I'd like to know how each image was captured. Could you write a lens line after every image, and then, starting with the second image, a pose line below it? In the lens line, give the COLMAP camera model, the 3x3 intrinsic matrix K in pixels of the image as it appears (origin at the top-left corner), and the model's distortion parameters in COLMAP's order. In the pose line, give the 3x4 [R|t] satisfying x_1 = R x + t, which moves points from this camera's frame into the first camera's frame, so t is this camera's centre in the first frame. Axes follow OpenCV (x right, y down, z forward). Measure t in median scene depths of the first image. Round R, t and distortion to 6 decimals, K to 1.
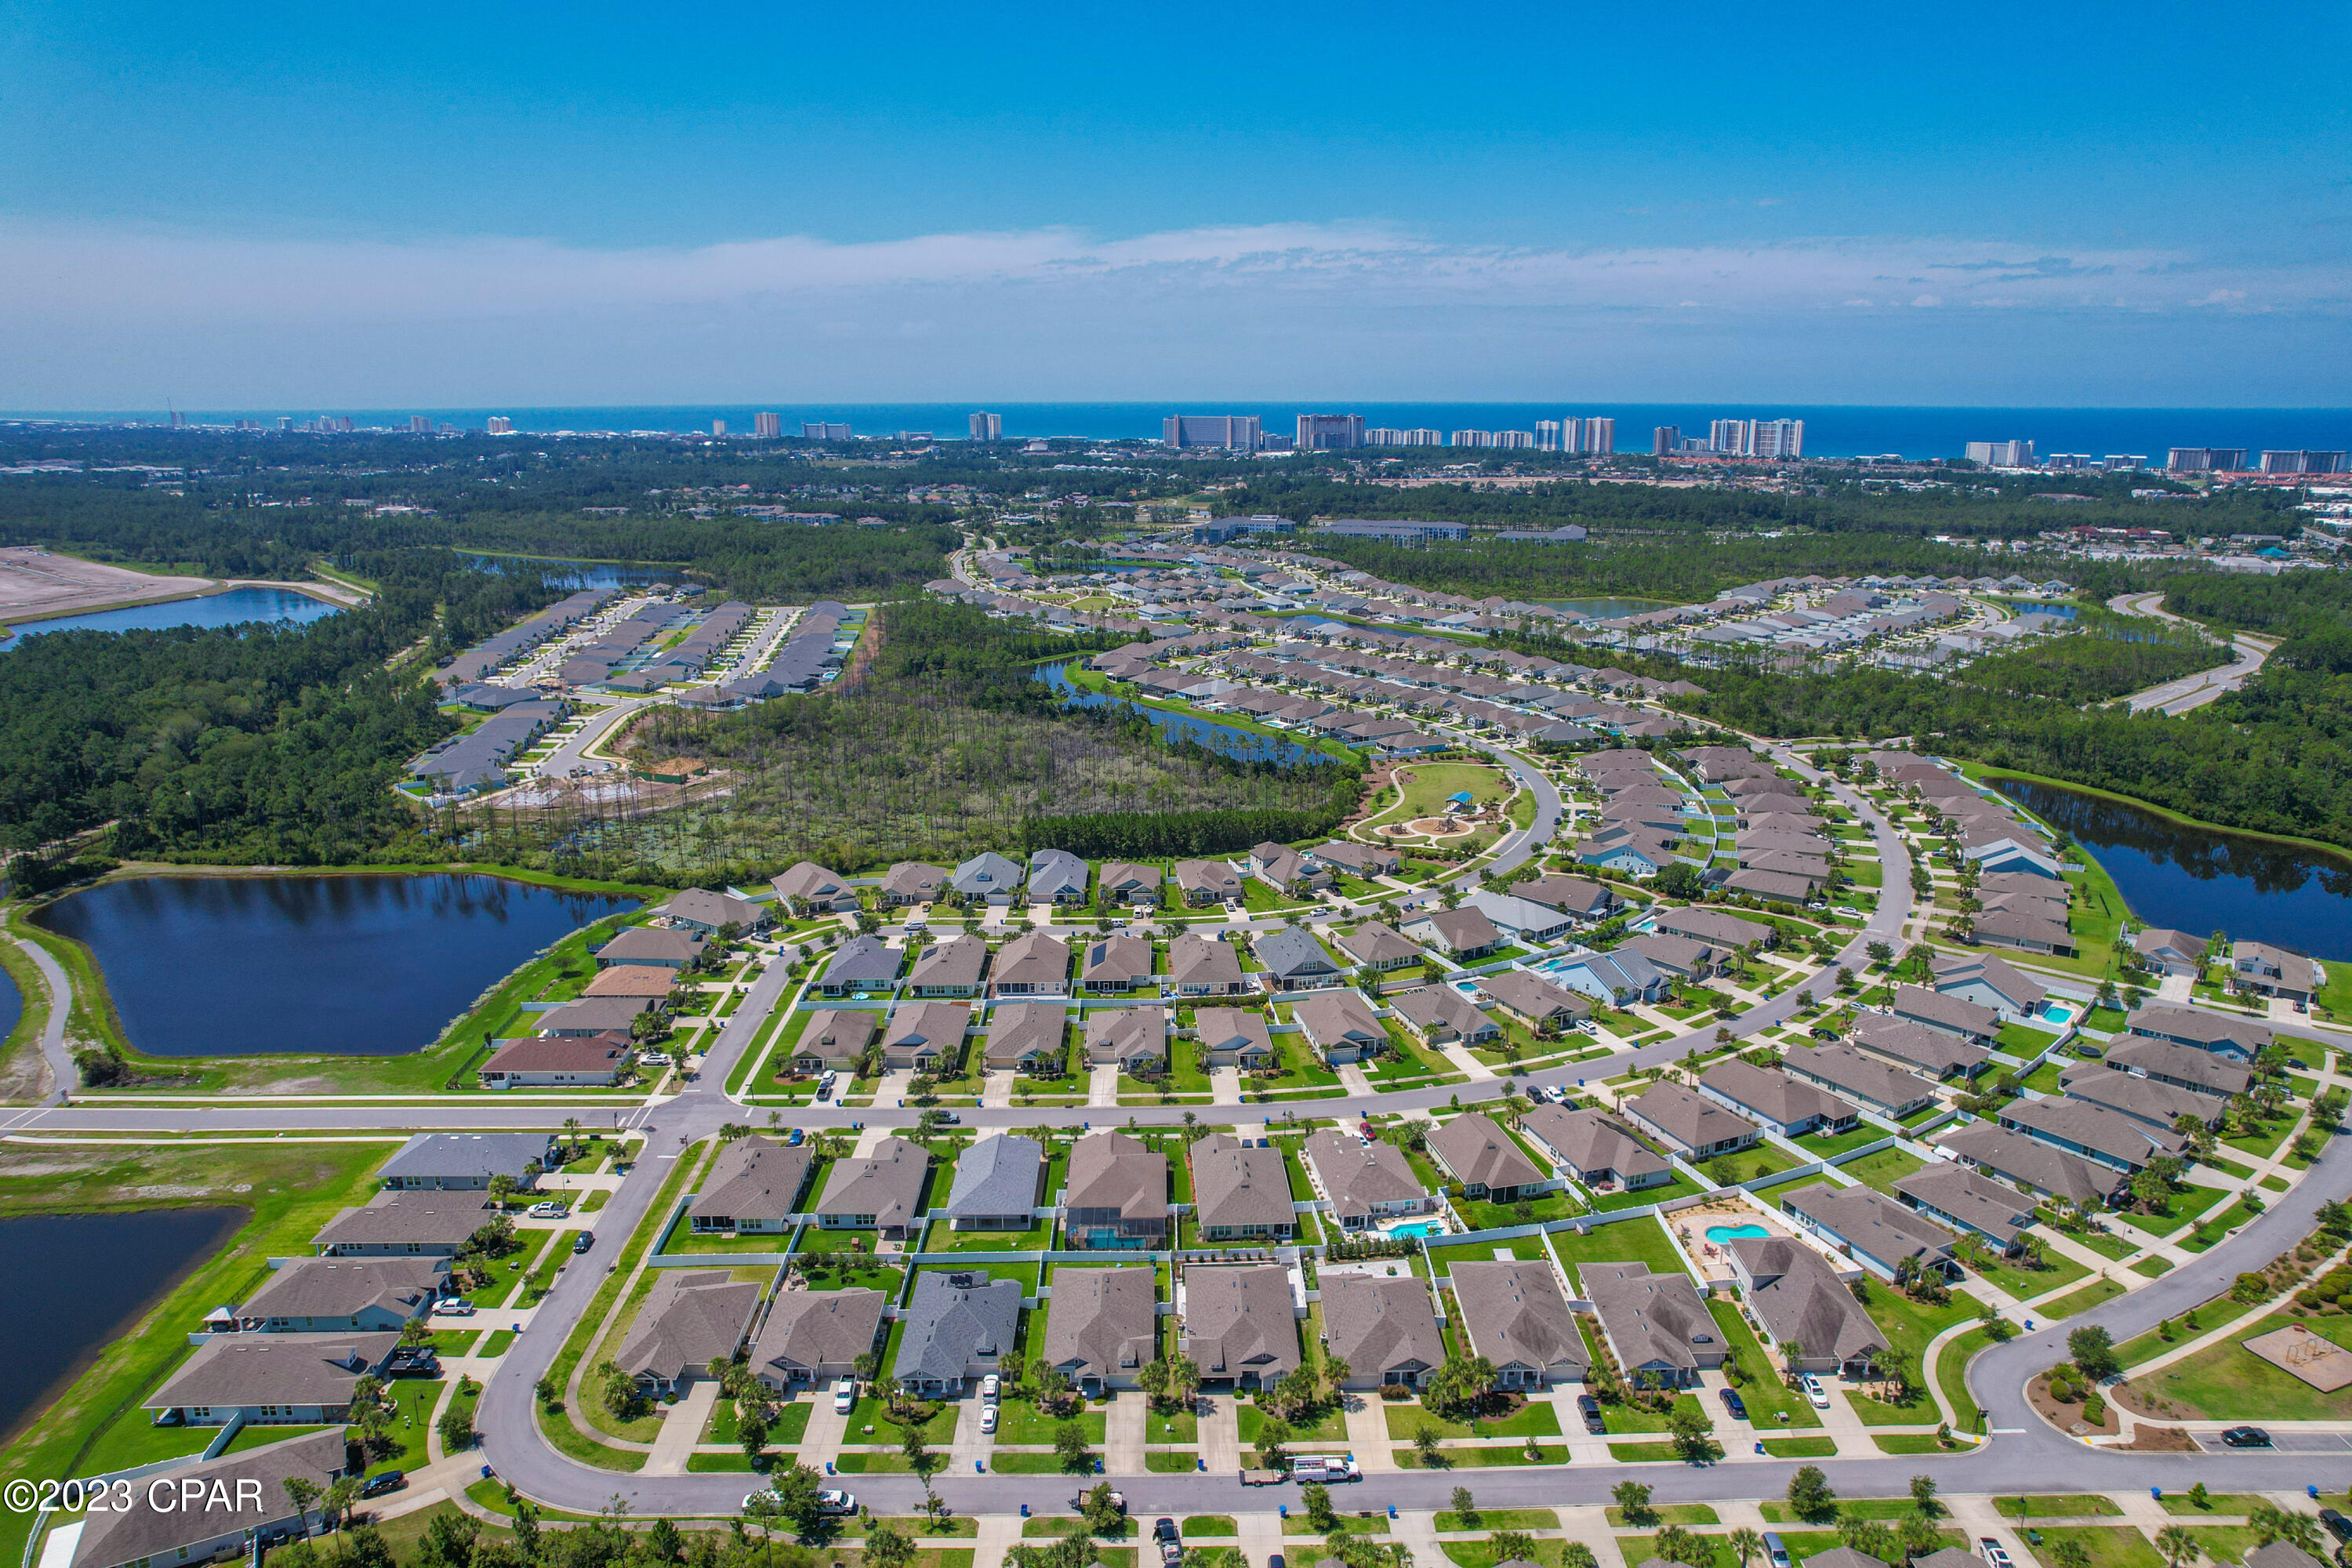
lens RADIAL K [[1496.0, 0, 1191.0], [0, 1496.0, 791.7], [0, 0, 1]] dist [-0.080928, 0.076717]
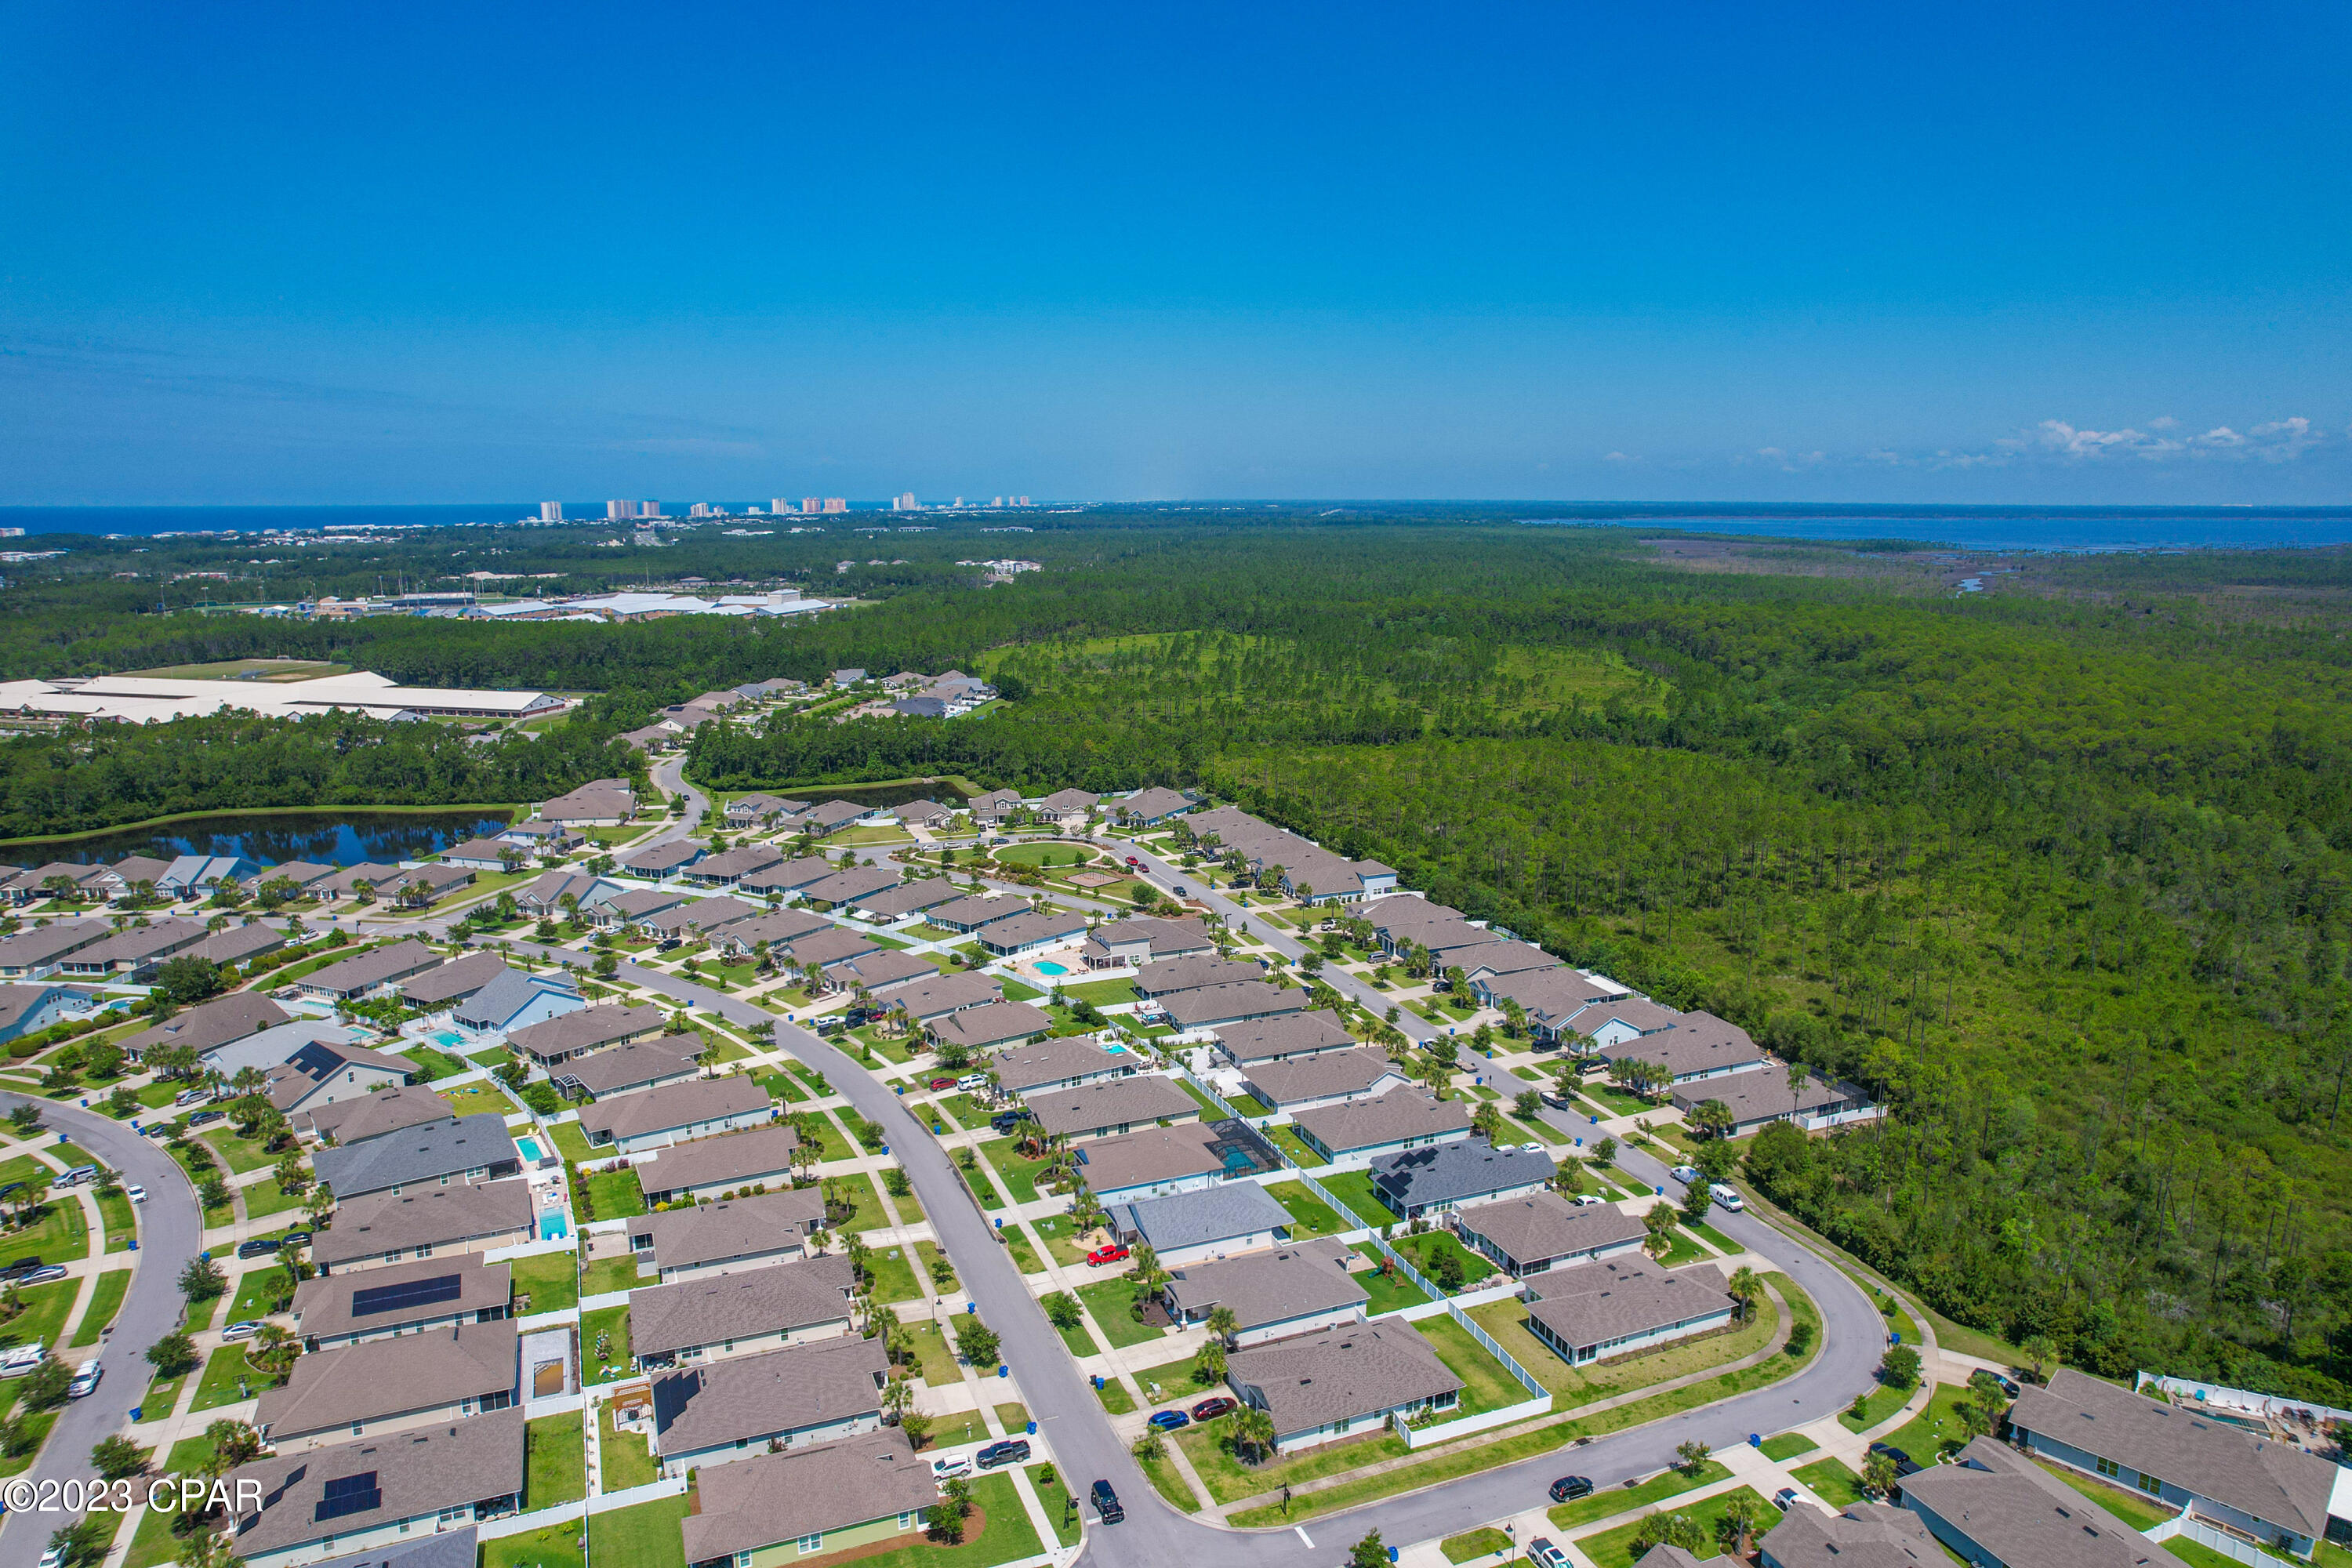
lens RADIAL K [[1496.0, 0, 1191.0], [0, 1496.0, 791.7], [0, 0, 1]] dist [-0.080928, 0.076717]
pose [[-0.357063, -0.186810, 0.915209, -0.506712], [0.240402, 0.928413, 0.283296, -0.114610], [-0.902615, 0.321173, -0.286592, 0.707640]]
